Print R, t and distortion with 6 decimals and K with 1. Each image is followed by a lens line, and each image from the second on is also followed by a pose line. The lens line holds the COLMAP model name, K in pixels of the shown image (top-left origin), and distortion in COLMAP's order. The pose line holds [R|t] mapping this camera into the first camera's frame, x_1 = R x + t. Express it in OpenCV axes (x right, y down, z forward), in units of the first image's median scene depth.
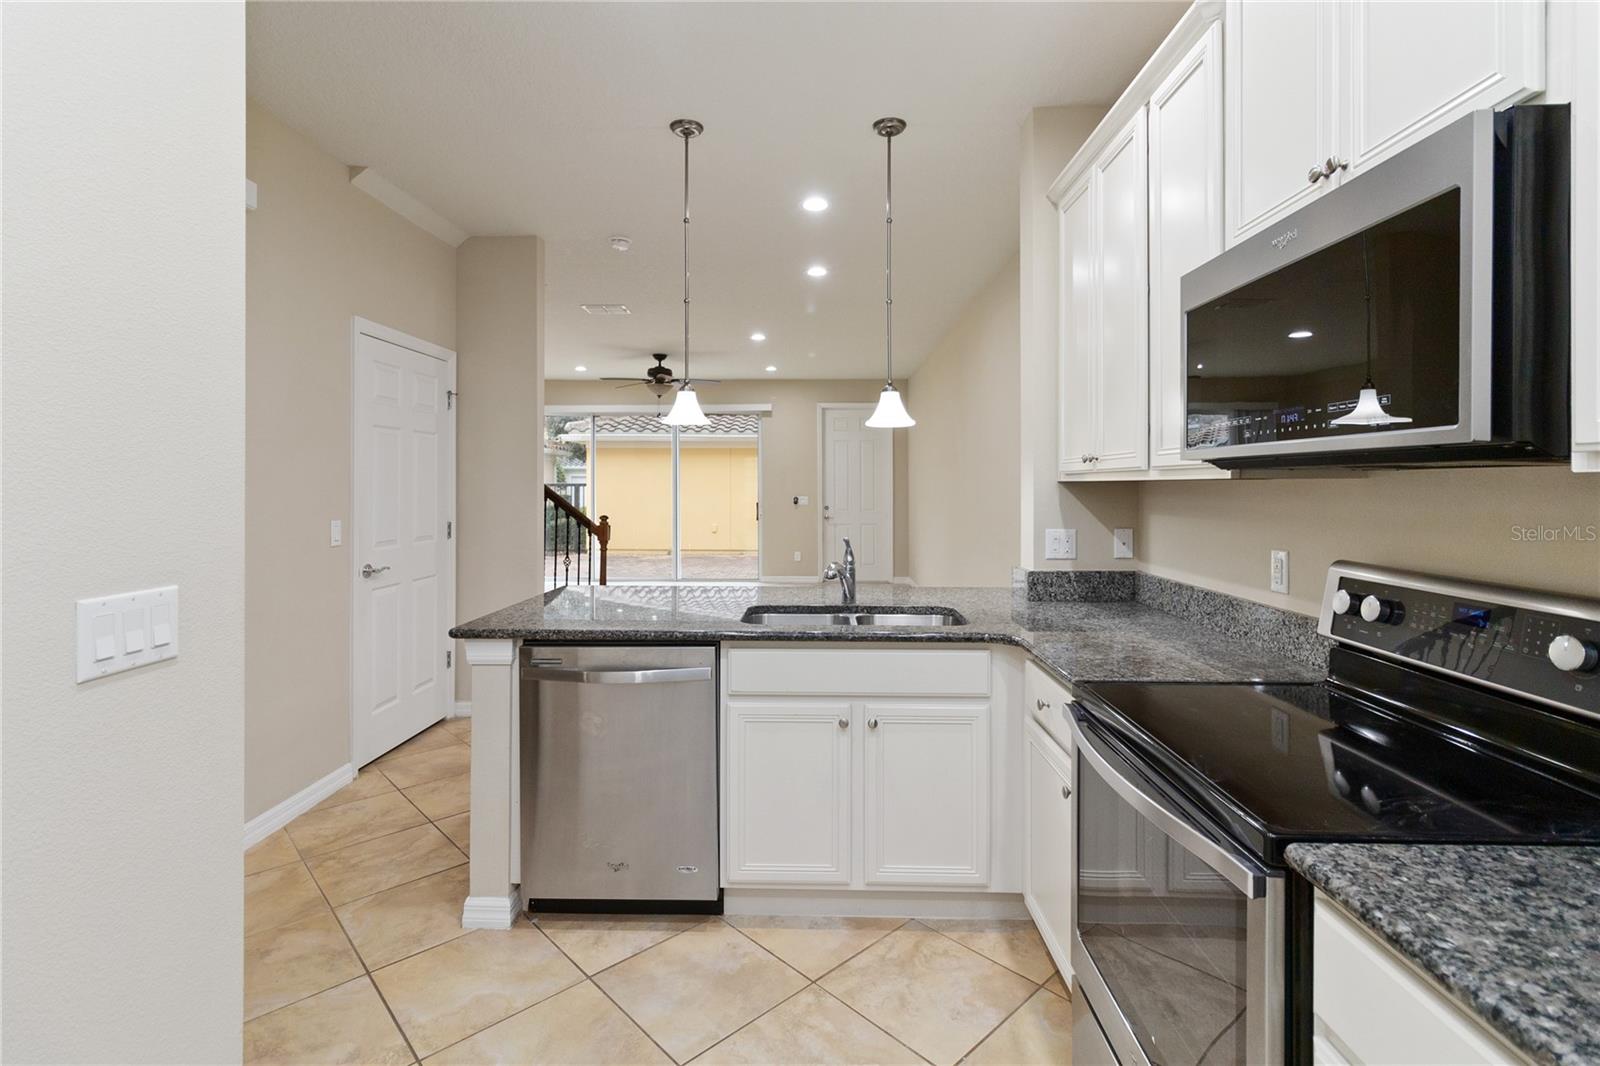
lens RADIAL K [[748.7, 0, 803.4], [0, 748.7, 483.1], [0, 0, 1]] dist [0.000136, -0.000061]
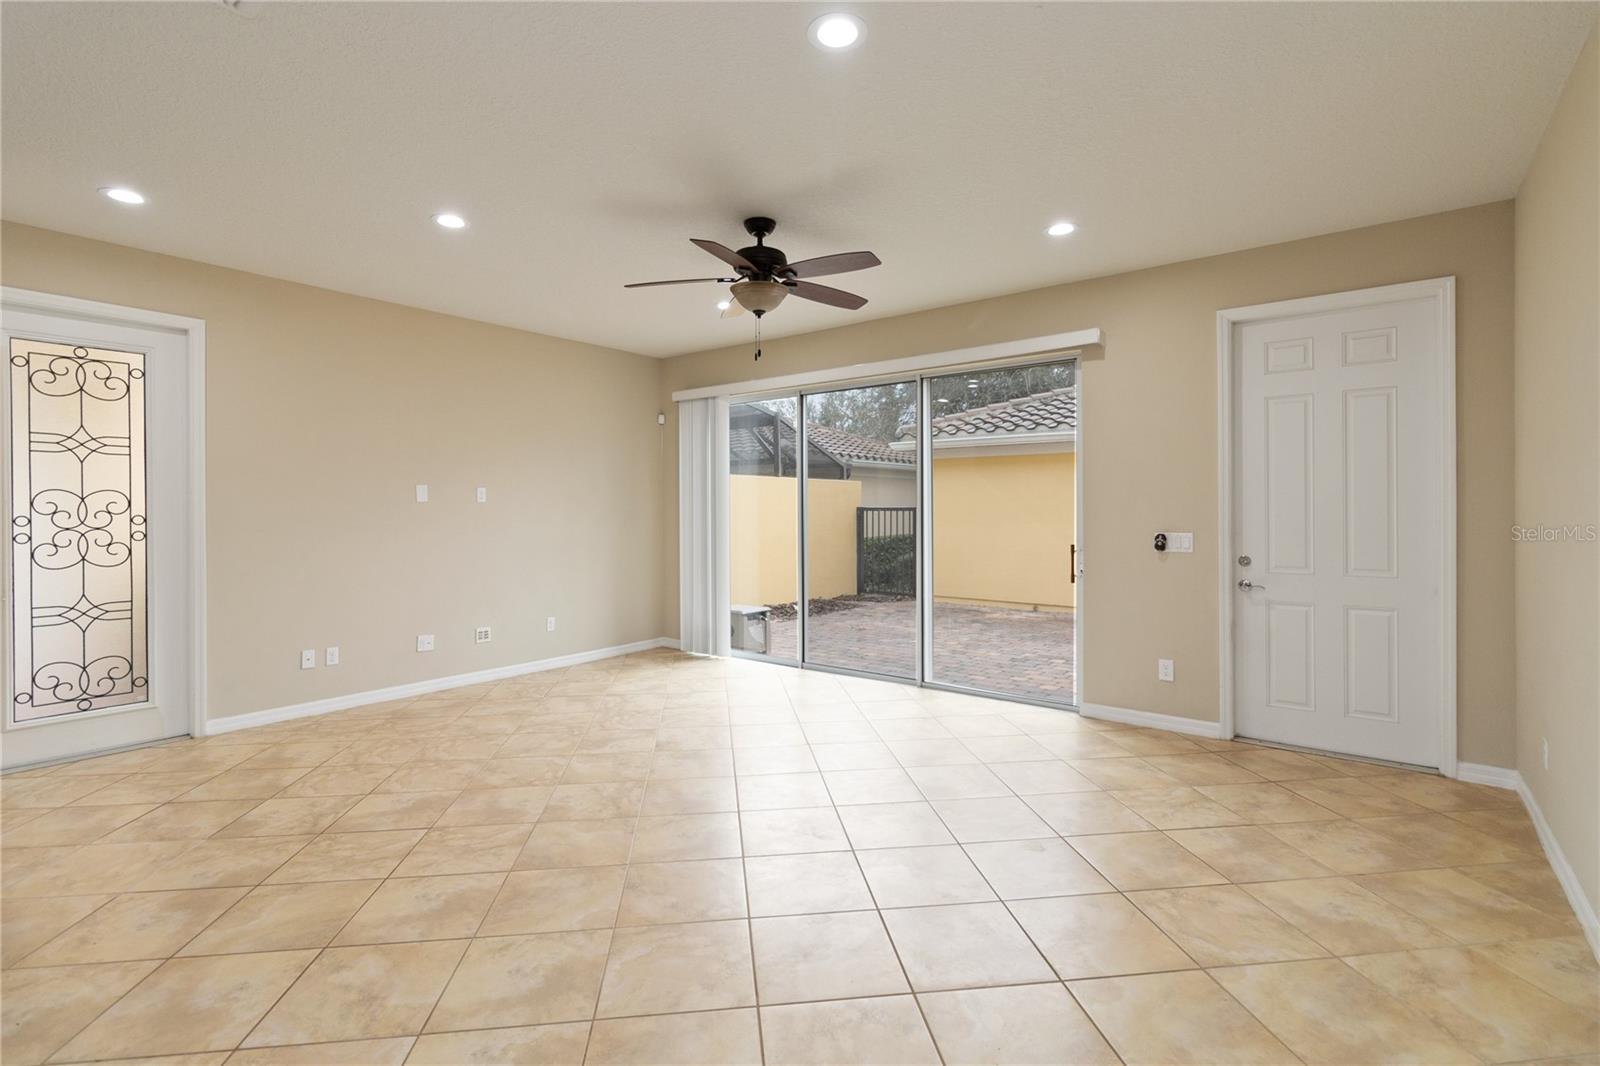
lens RADIAL K [[740.1, 0, 798.2], [0, 740.1, 510.2], [0, 0, 1]] dist [0.001617, -0.000031]
pose [[0.802589, -0.001590, -0.596530, 0.096085], [0.003500, 0.999992, 0.002044, 0.003793], [0.596522, -0.003728, 0.802588, 0.647245]]
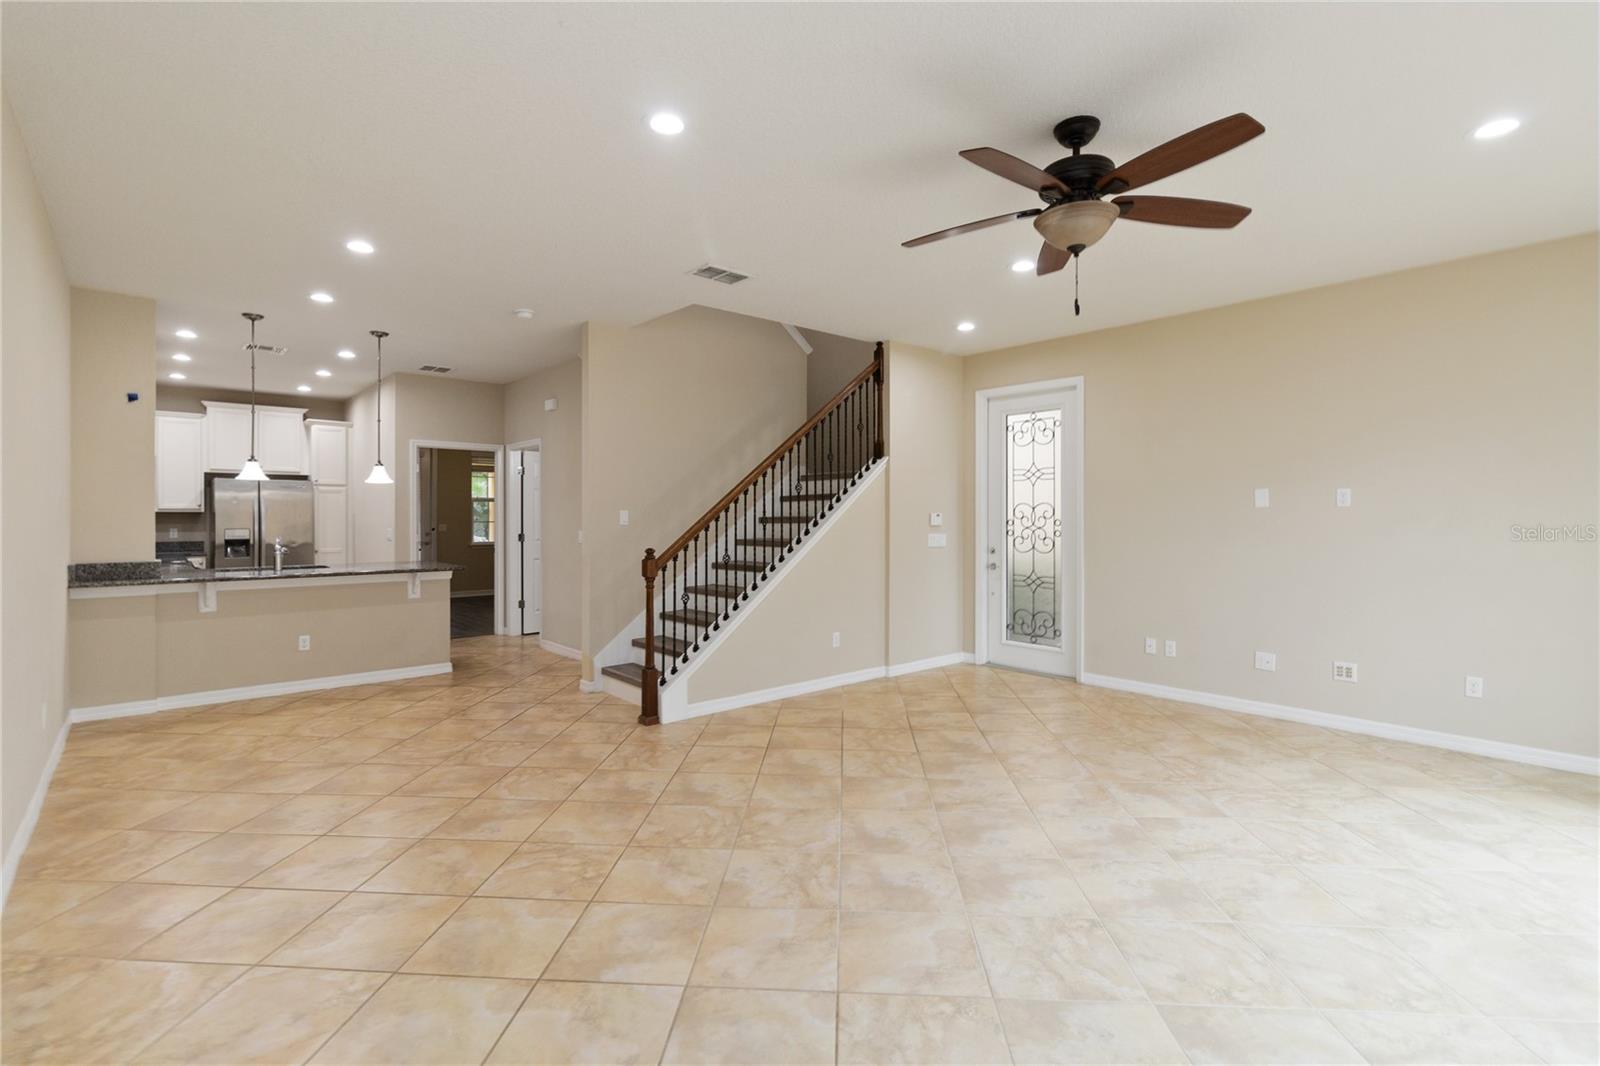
lens RADIAL K [[734.3, 0, 798.8], [0, 734.3, 517.1], [0, 0, 1]] dist [-0.002244, 0.000162]
pose [[-0.735814, -0.000517, -0.677184, 0.123190], [-0.000293, 1.000000, -0.000446, 0.004773], [0.677184, -0.000130, -0.735814, 1.153749]]
